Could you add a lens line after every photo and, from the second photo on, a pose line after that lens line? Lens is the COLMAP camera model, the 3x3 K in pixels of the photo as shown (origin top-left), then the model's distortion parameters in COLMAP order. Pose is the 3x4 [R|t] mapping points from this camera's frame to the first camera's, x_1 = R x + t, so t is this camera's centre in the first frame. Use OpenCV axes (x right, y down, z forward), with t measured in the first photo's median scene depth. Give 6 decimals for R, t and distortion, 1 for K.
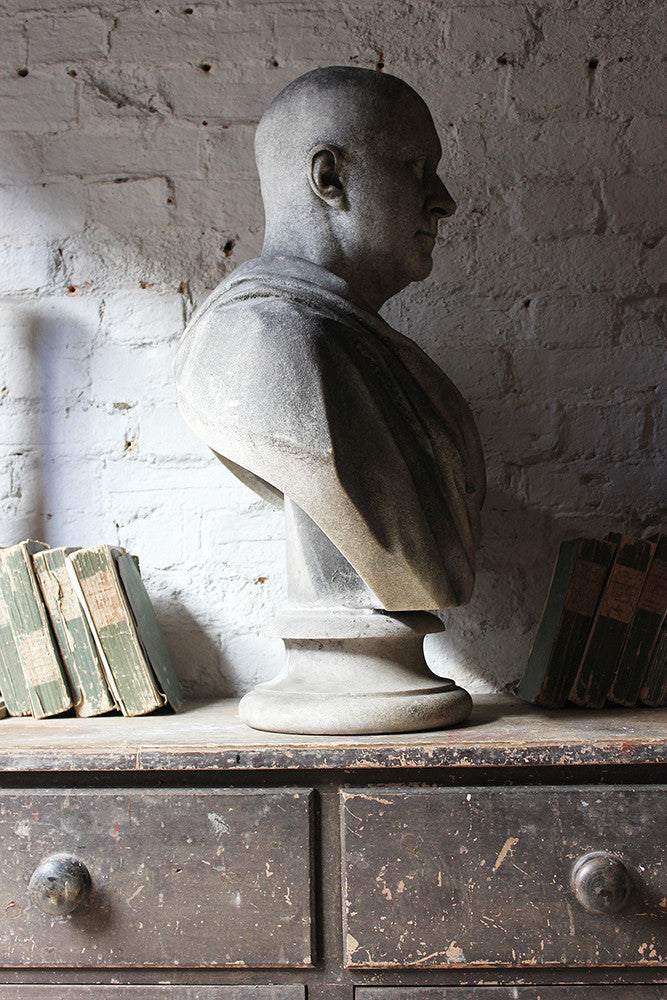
lens RADIAL K [[1468.7, 0, 330.4], [0, 1468.7, 501.7], [0, 0, 1]] dist [-0.036781, 0.131184]
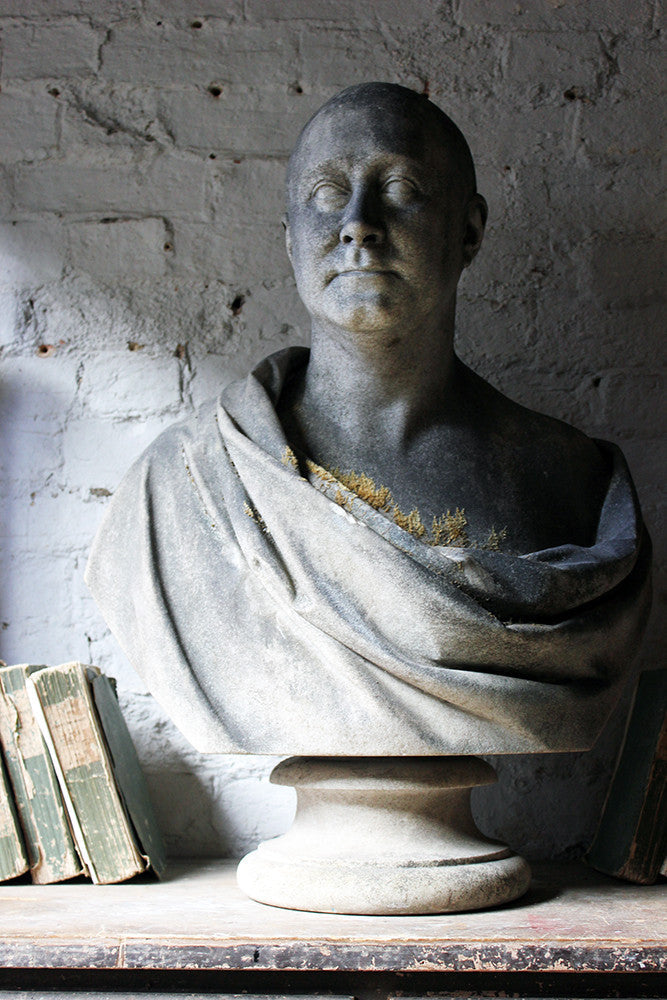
lens RADIAL K [[1491.1, 0, 330.7], [0, 1491.1, 514.6], [0, 0, 1]] dist [-0.037191, 0.122133]
pose [[0.998926, 0.027355, 0.037389, -0.045245], [-0.024563, 0.997014, -0.073205, 0.004455], [-0.039280, 0.072208, 0.996616, 0.173074]]
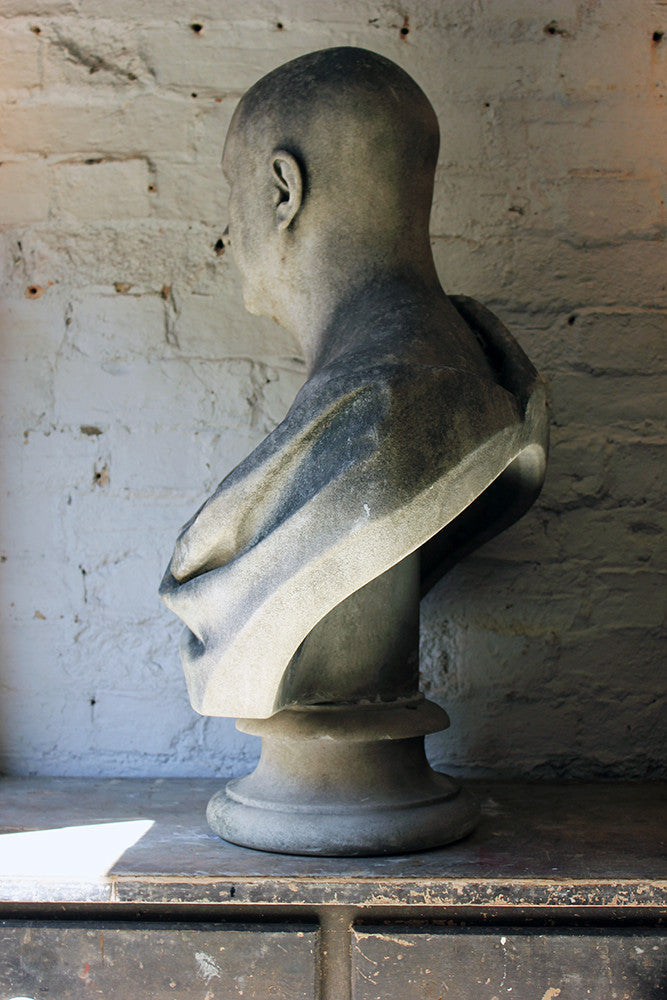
lens RADIAL K [[1652.4, 0, 338.1], [0, 1652.4, 499.6], [0, 0, 1]] dist [0.007720, 0.060763]
pose [[0.999457, 0.019406, 0.026611, -0.024213], [-0.020606, 0.998749, 0.045572, -0.072493], [-0.025694, -0.046095, 0.998607, 0.042263]]
